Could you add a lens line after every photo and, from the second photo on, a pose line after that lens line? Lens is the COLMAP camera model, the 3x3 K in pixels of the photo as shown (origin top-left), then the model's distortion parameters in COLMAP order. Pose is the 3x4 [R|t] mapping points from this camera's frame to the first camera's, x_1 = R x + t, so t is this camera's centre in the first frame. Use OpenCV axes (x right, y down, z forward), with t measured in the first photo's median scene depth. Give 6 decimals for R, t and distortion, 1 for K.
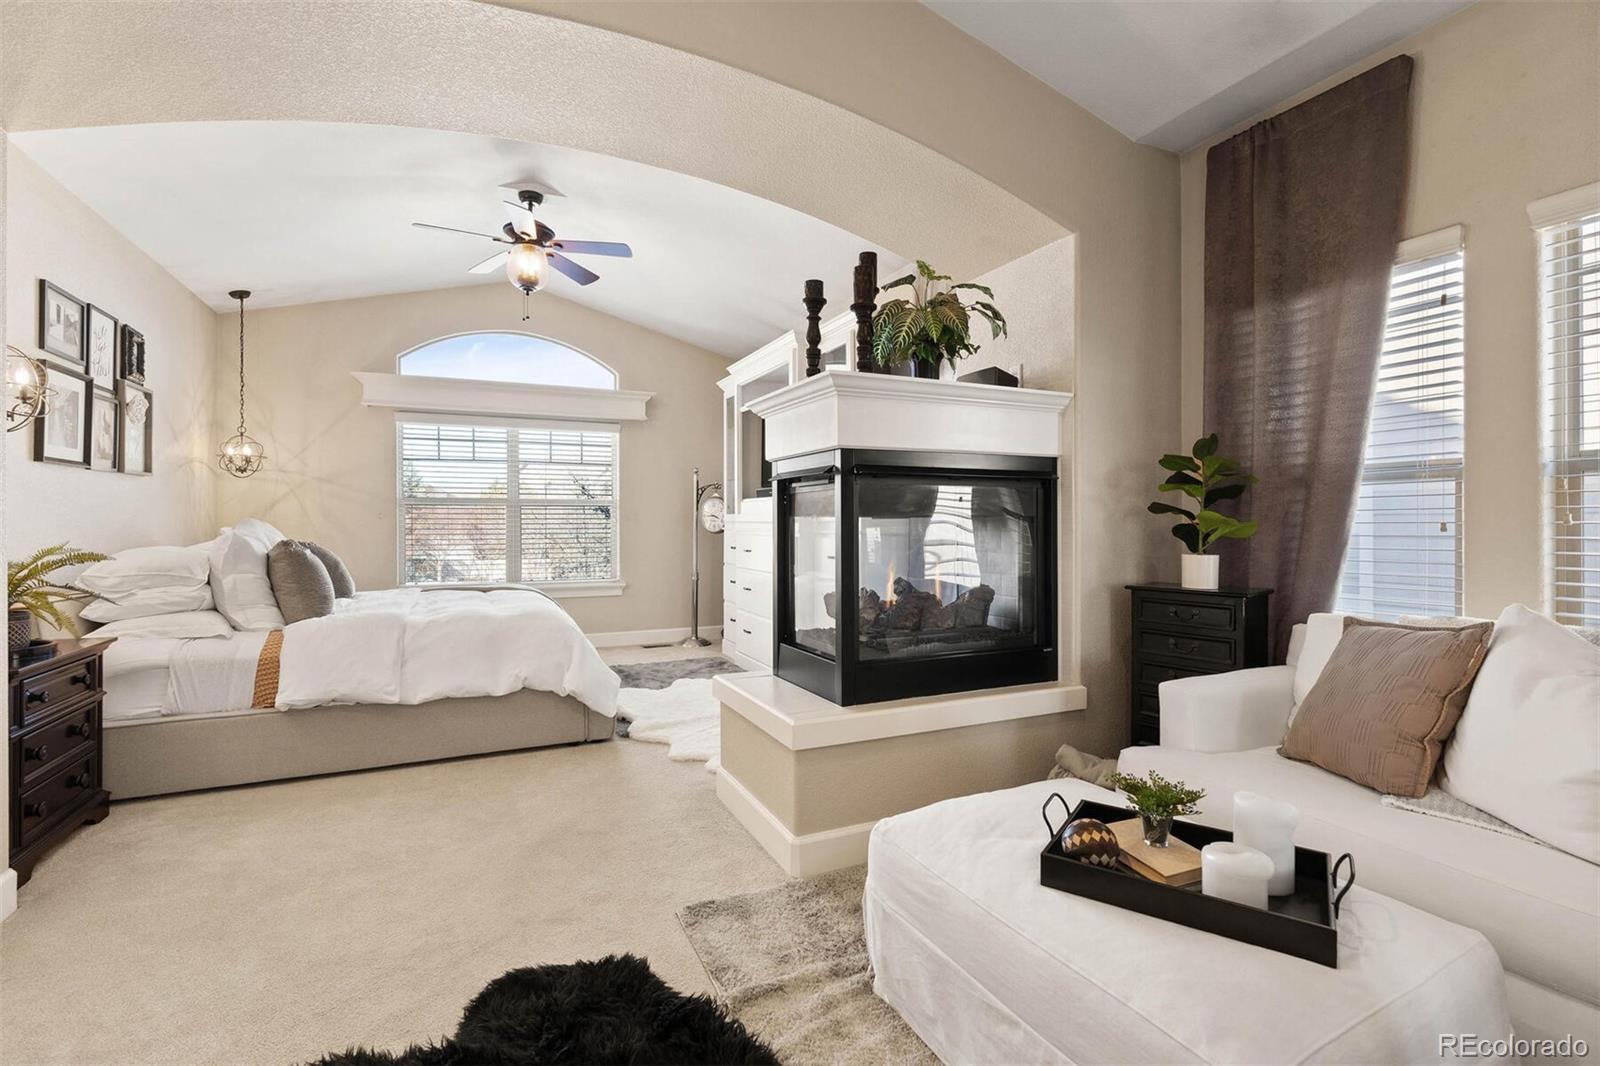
lens RADIAL K [[736.7, 0, 798.5], [0, 736.7, 519.0], [0, 0, 1]] dist [-0.008817, 0.002082]
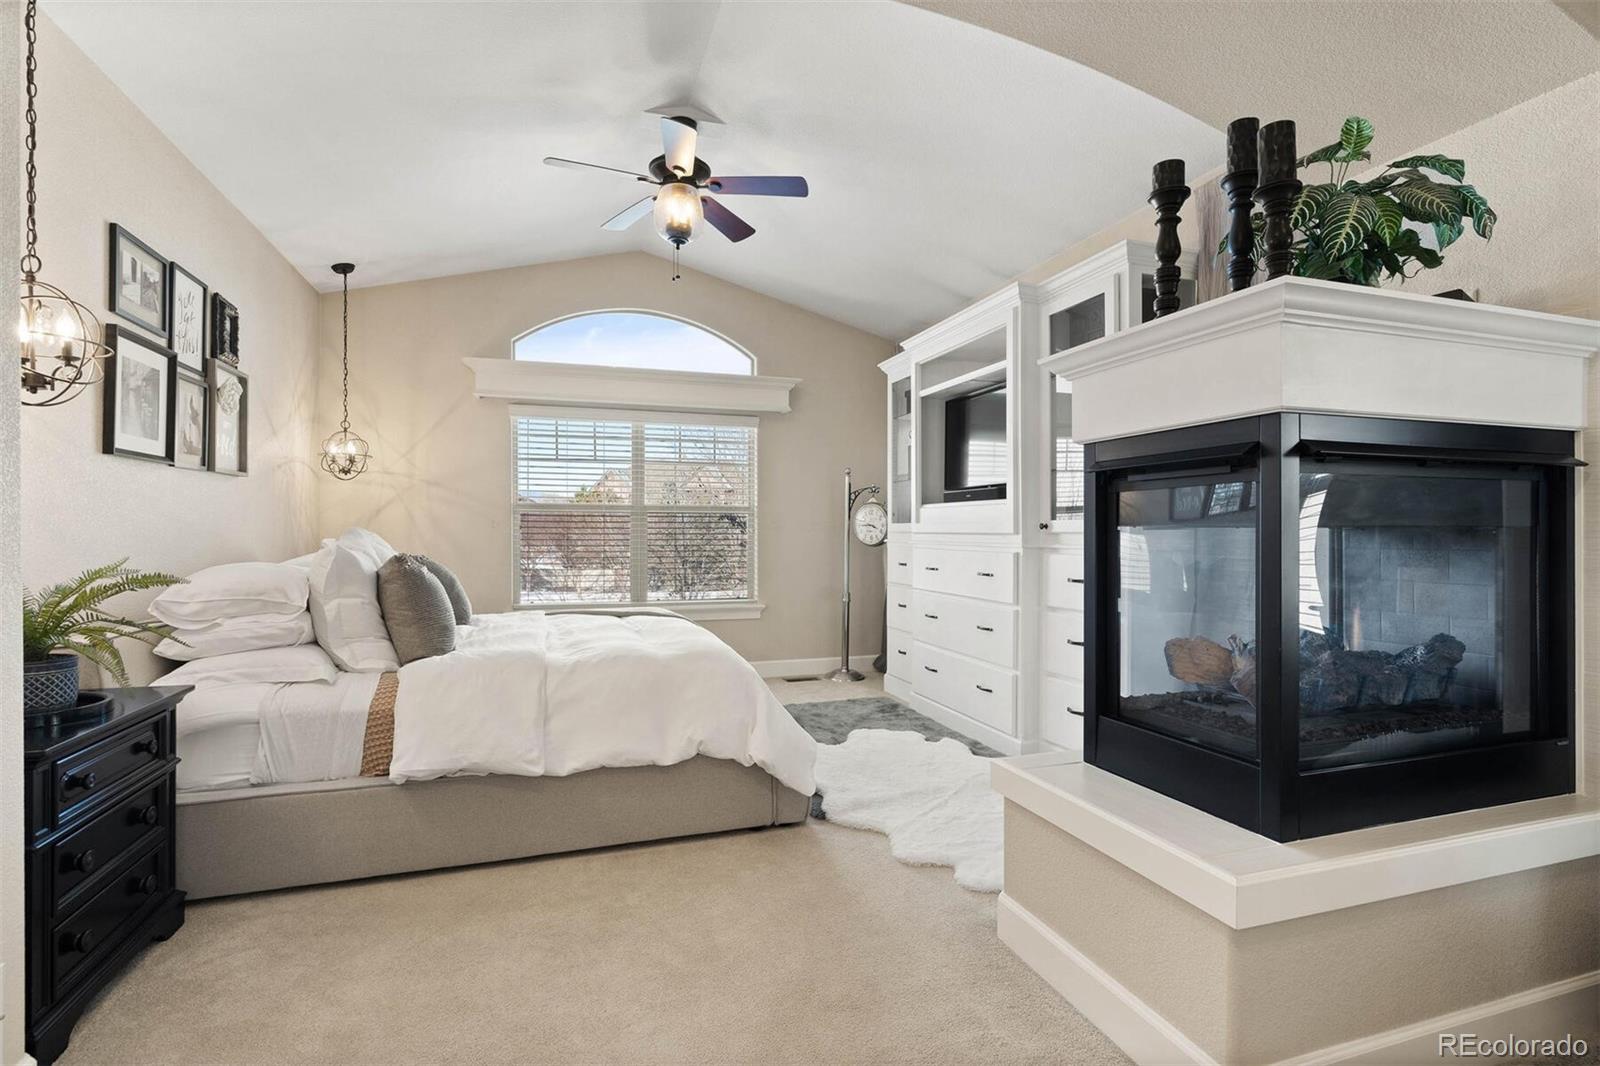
lens RADIAL K [[779.0, 0, 805.0], [0, 779.0, 531.3], [0, 0, 1]] dist [-0.013142, 0.005086]
pose [[0.993755, 0.002625, -0.111554, -0.178779], [-0.002245, 0.999991, 0.003539, -0.000212], [0.111562, -0.003267, 0.993752, 0.228648]]
